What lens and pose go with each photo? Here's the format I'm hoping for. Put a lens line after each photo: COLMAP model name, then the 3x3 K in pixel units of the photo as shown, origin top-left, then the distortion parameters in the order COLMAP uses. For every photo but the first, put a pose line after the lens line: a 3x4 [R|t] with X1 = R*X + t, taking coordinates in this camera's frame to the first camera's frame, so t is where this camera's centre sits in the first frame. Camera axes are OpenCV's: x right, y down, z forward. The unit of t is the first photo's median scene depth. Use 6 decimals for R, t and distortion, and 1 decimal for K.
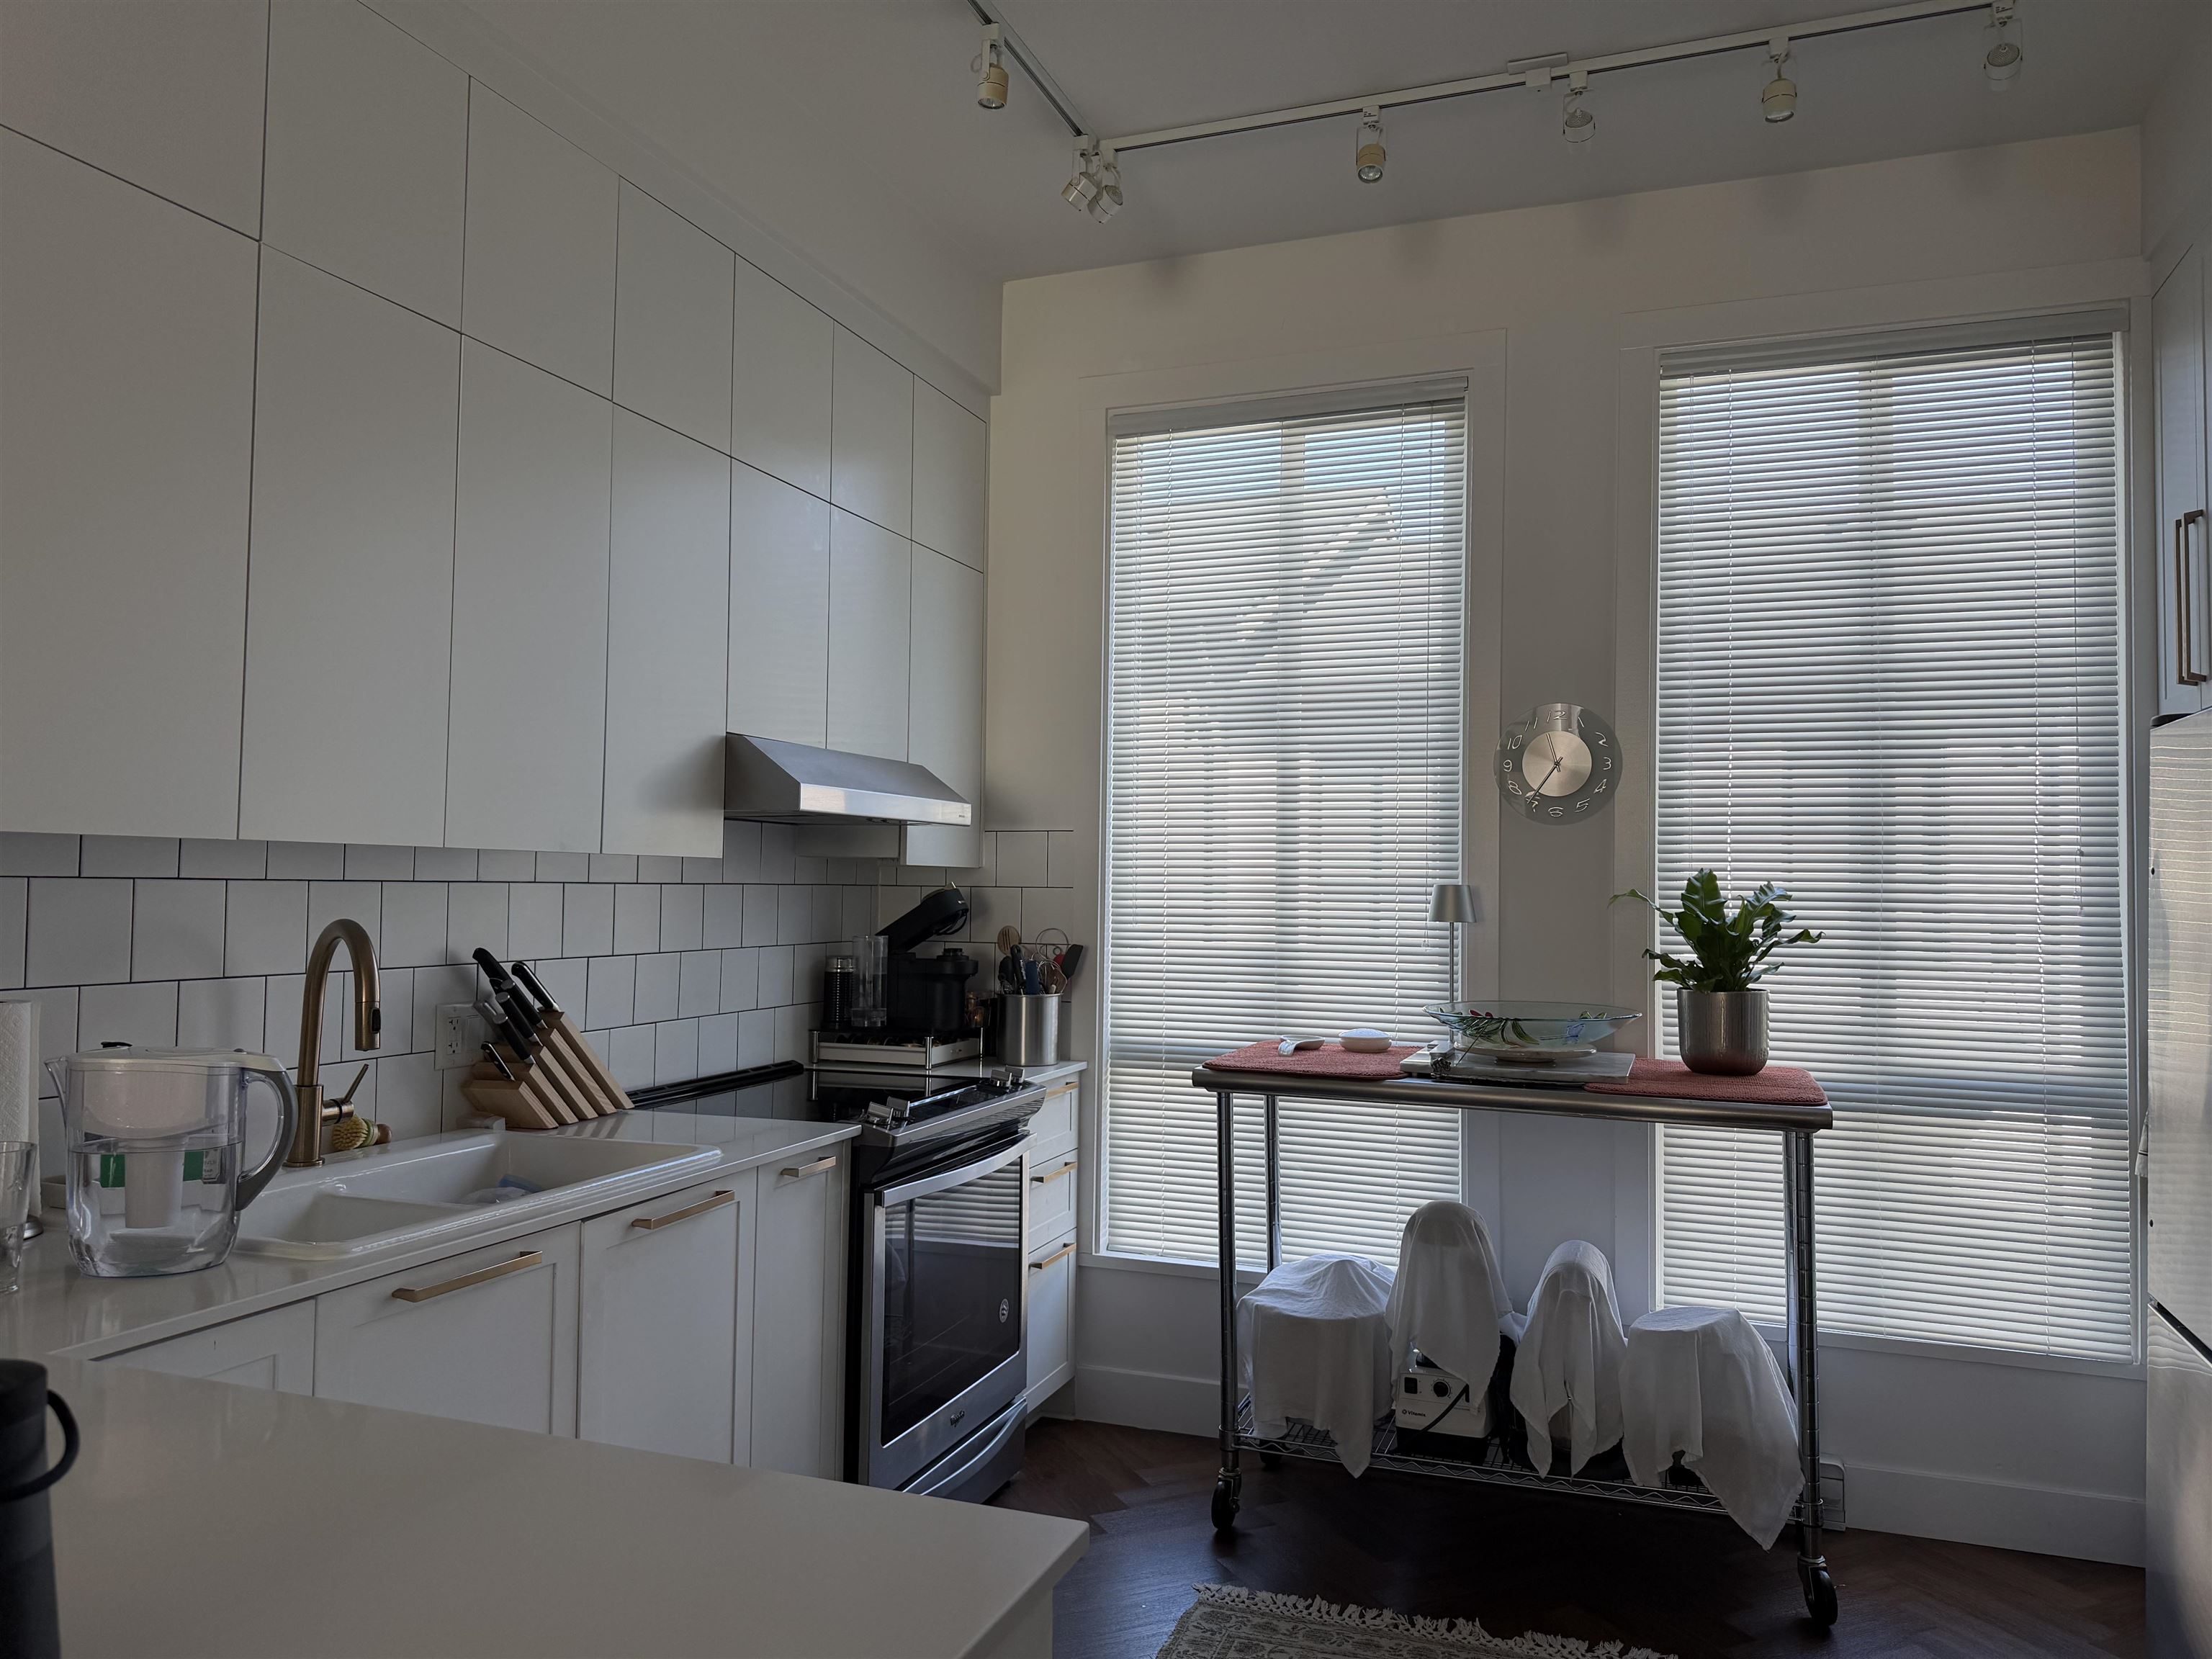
lens RADIAL K [[1492.8, 0, 1106.0], [0, 1492.8, 829.5], [0, 0, 1]] dist [0.006186, -0.031937]
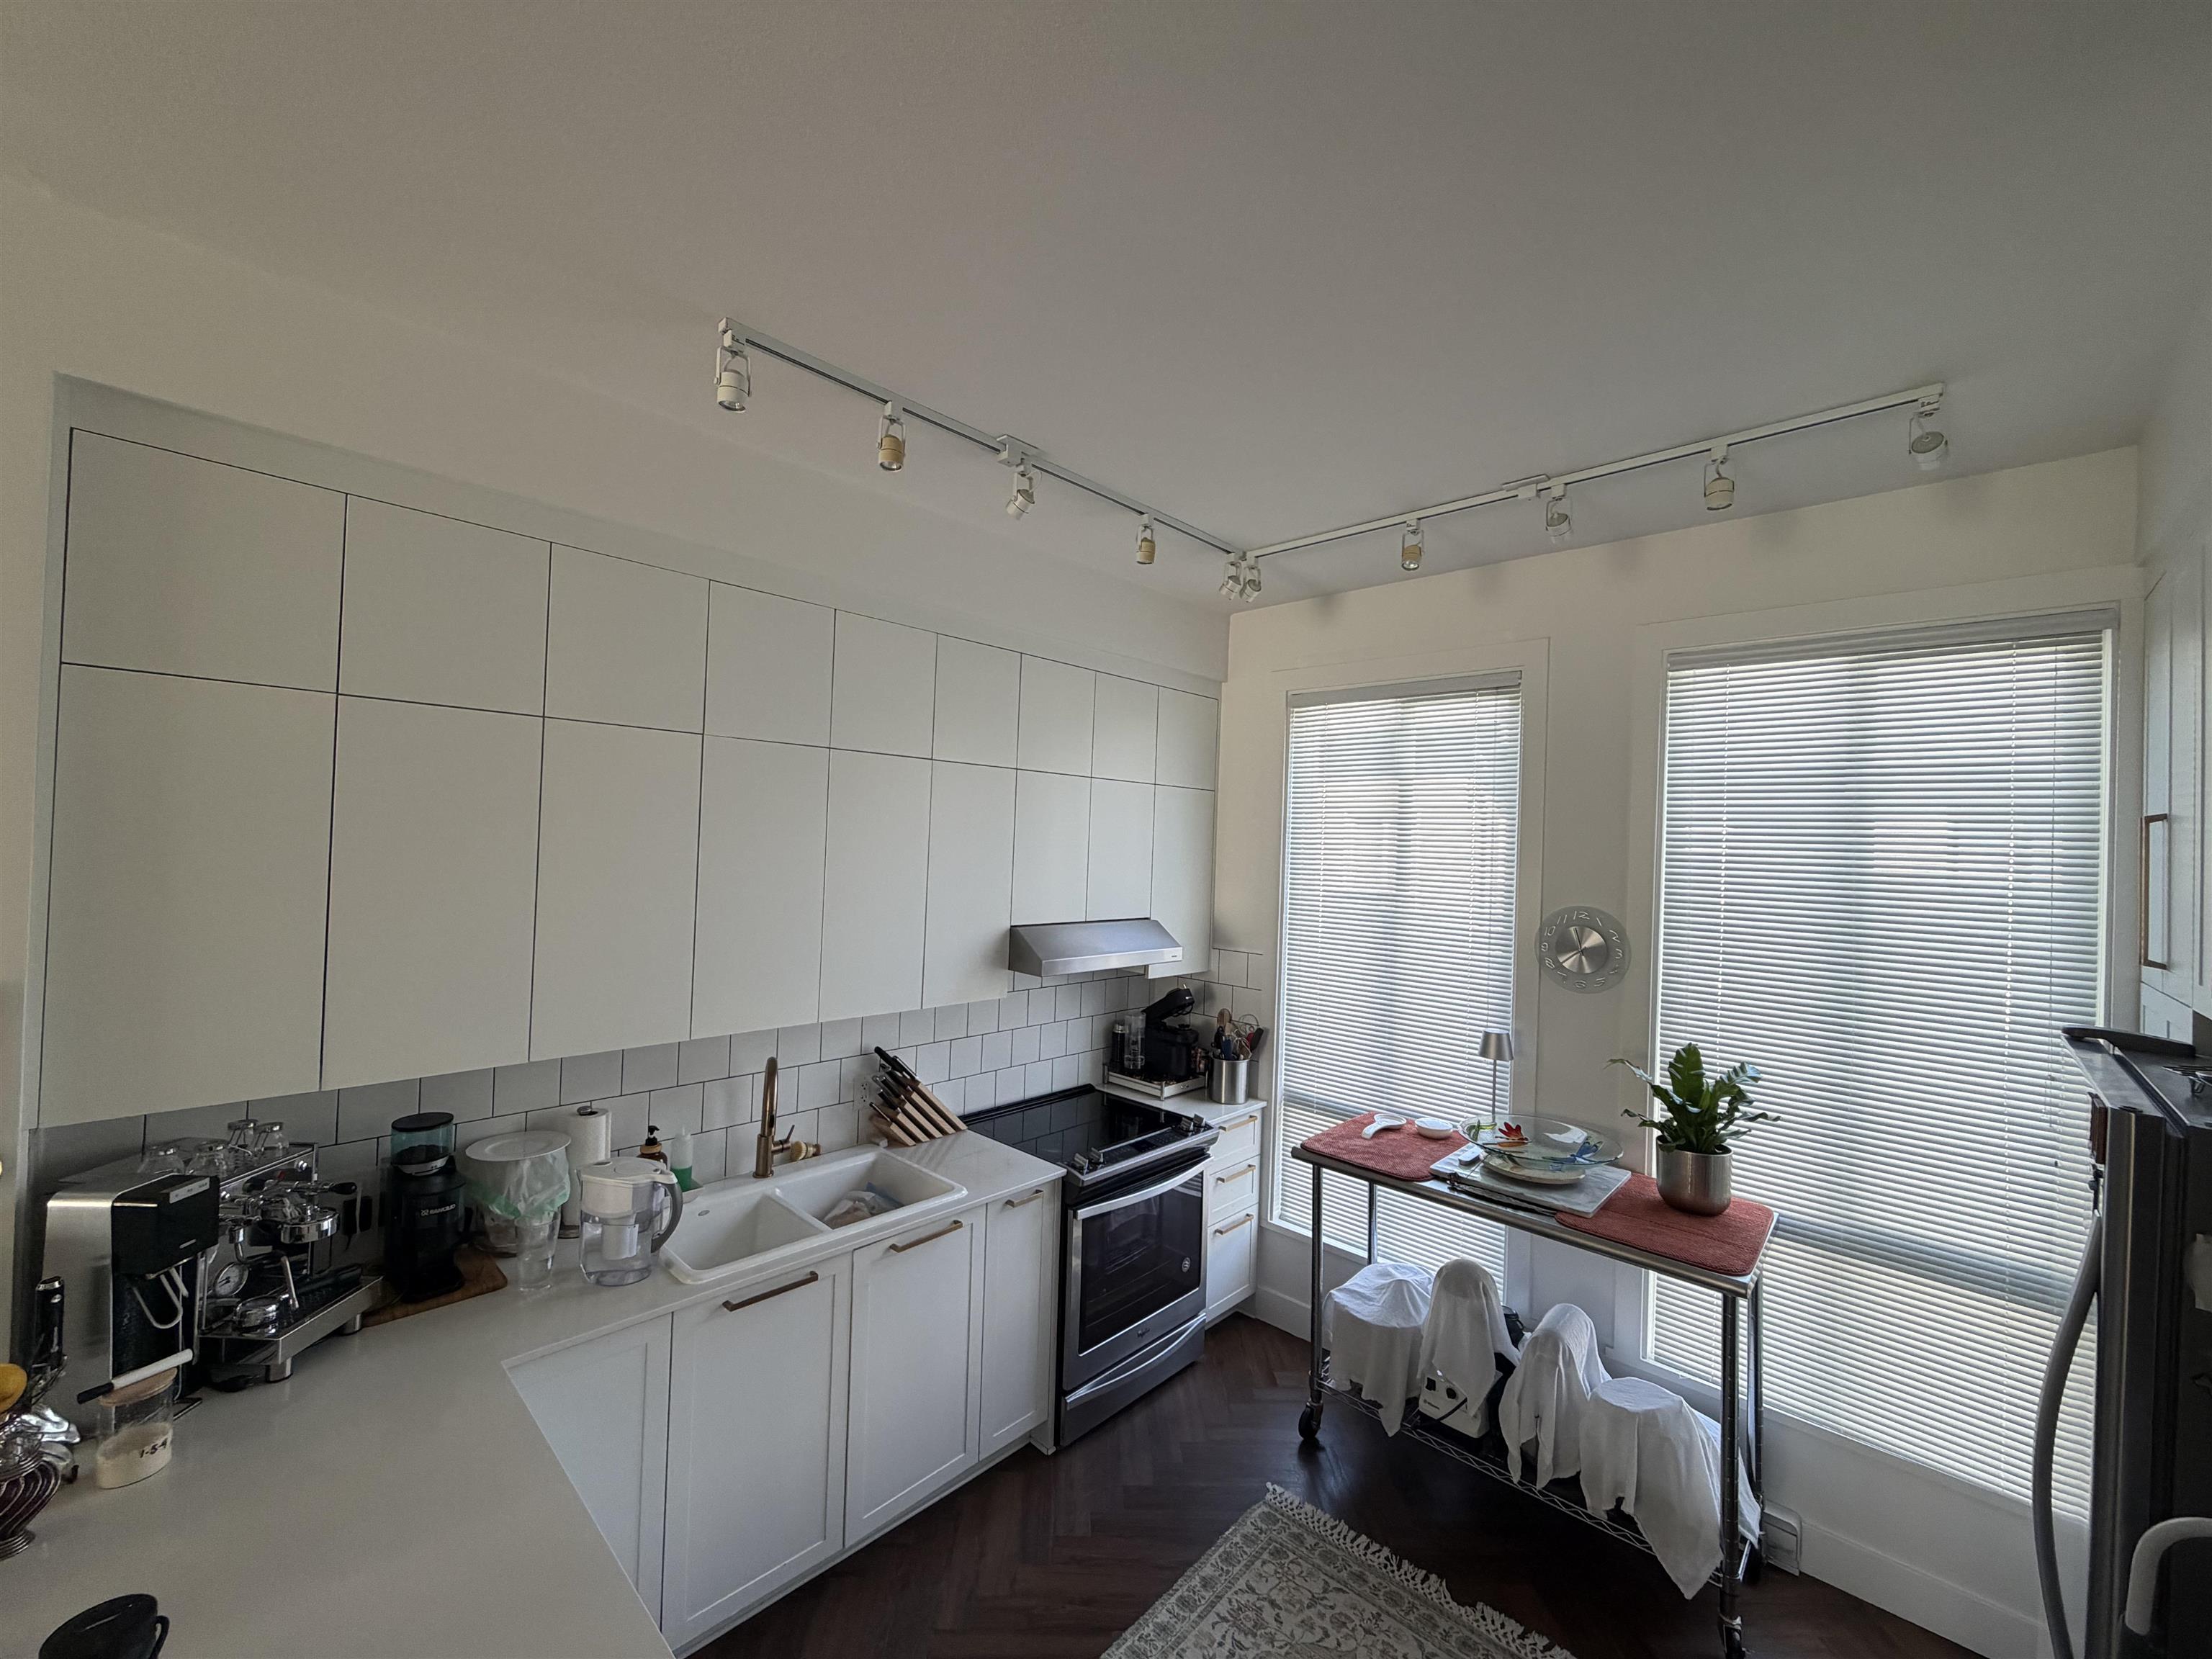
lens RADIAL K [[854.4, 0, 1106.0], [0, 854.4, 829.5], [0, 0, 1]] dist [-0.023583, 0.005674]
pose [[0.923590, 0.013452, -0.383145, 0.216760], [-0.011413, 0.999906, 0.007595, -0.176028], [0.383211, -0.002642, 0.923657, 0.107275]]
